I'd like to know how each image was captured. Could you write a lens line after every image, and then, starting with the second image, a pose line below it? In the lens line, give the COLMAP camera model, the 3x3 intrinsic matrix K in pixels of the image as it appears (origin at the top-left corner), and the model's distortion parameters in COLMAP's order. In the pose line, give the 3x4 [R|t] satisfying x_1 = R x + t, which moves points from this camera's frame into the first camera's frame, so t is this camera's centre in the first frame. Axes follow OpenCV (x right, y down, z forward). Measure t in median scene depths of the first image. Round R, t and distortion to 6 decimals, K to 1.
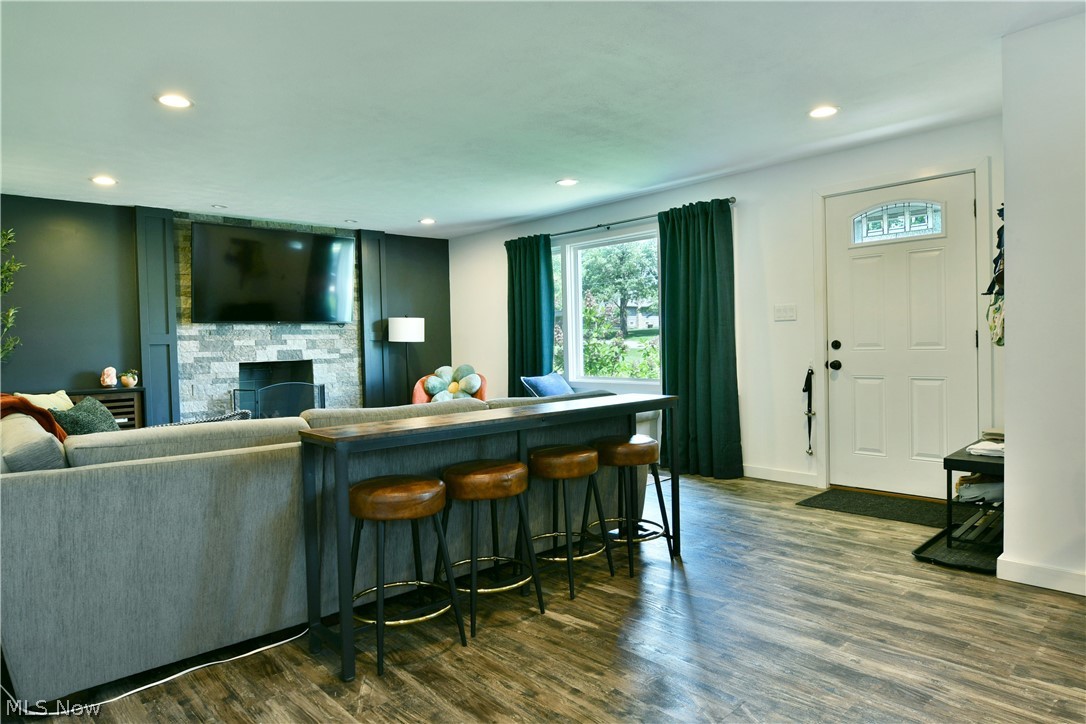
lens RADIAL K [[656.0, 0, 539.7], [0, 656.0, 356.4], [0, 0, 1]] dist [-0.017069, -0.000389]
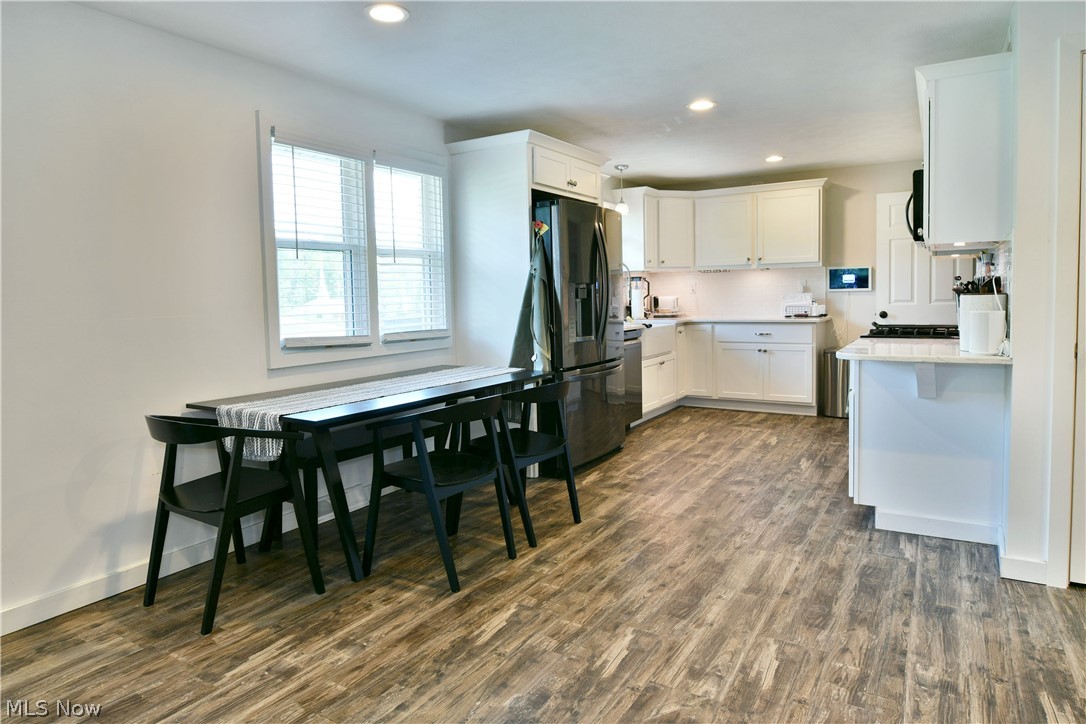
lens RADIAL K [[674.6, 0, 532.8], [0, 674.6, 326.9], [0, 0, 1]] dist [-0.010460, -0.001619]
pose [[-0.264247, -0.018566, 0.964276, -0.120291], [0.044940, 0.998492, 0.031540, -0.017689], [-0.963408, 0.051669, -0.263014, 0.262533]]
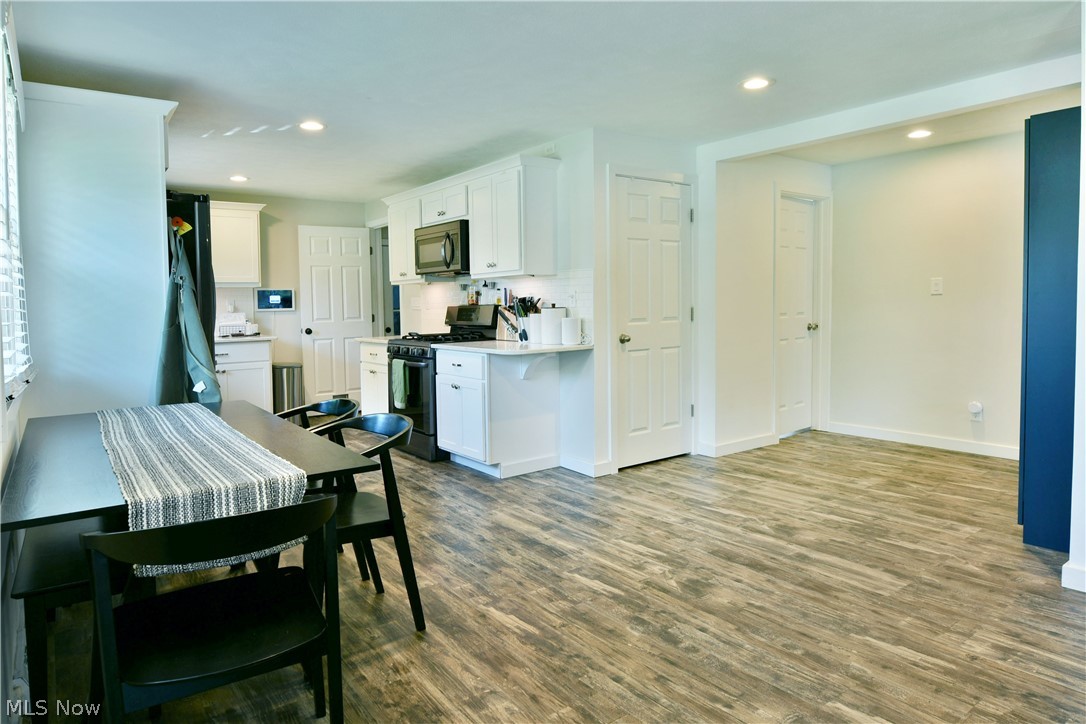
lens RADIAL K [[661.9, 0, 552.8], [0, 661.9, 312.2], [0, 0, 1]] dist [-0.000233, -0.001960]
pose [[-0.994602, 0.037858, 0.096611, 0.196205], [0.040930, 0.998711, 0.030014, -0.030591], [-0.095351, 0.033807, -0.994870, 0.586523]]
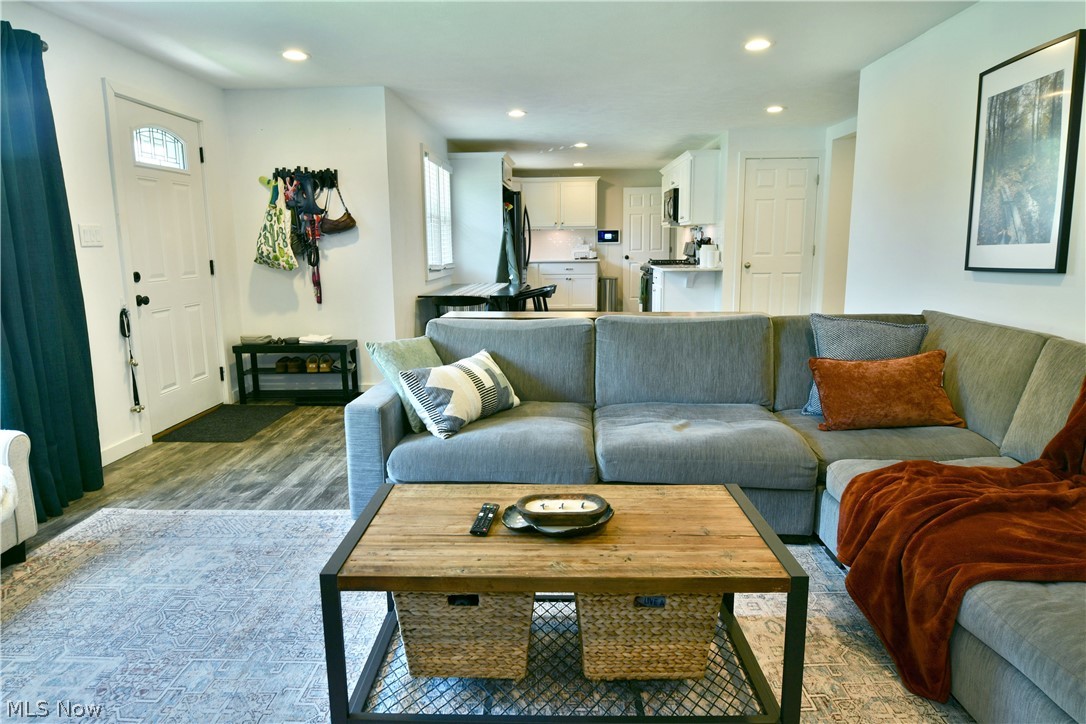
lens RADIAL K [[656.0, 0, 539.7], [0, 656.0, 356.4], [0, 0, 1]] dist [-0.017069, -0.000389]
pose [[-0.703055, -0.095405, 0.704707, -0.391815], [0.037362, 0.984636, 0.170577, -0.027543], [-0.710154, 0.146254, -0.688688, 0.922154]]
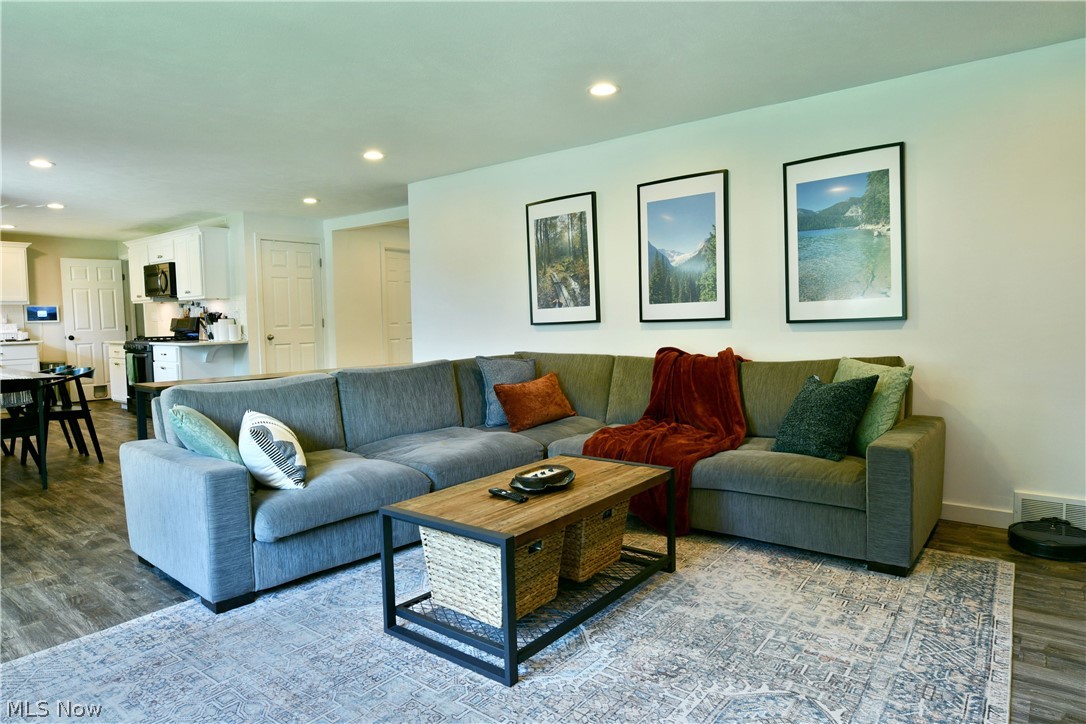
lens RADIAL K [[647.7, 0, 541.8], [0, 647.7, 355.5], [0, 0, 1]] dist [-0.011650, -0.004833]
pose [[-0.989569, 0.046997, -0.136182, -0.151728], [0.036082, 0.996017, 0.081538, -0.021442], [0.139471, 0.075774, -0.987323, 1.123959]]
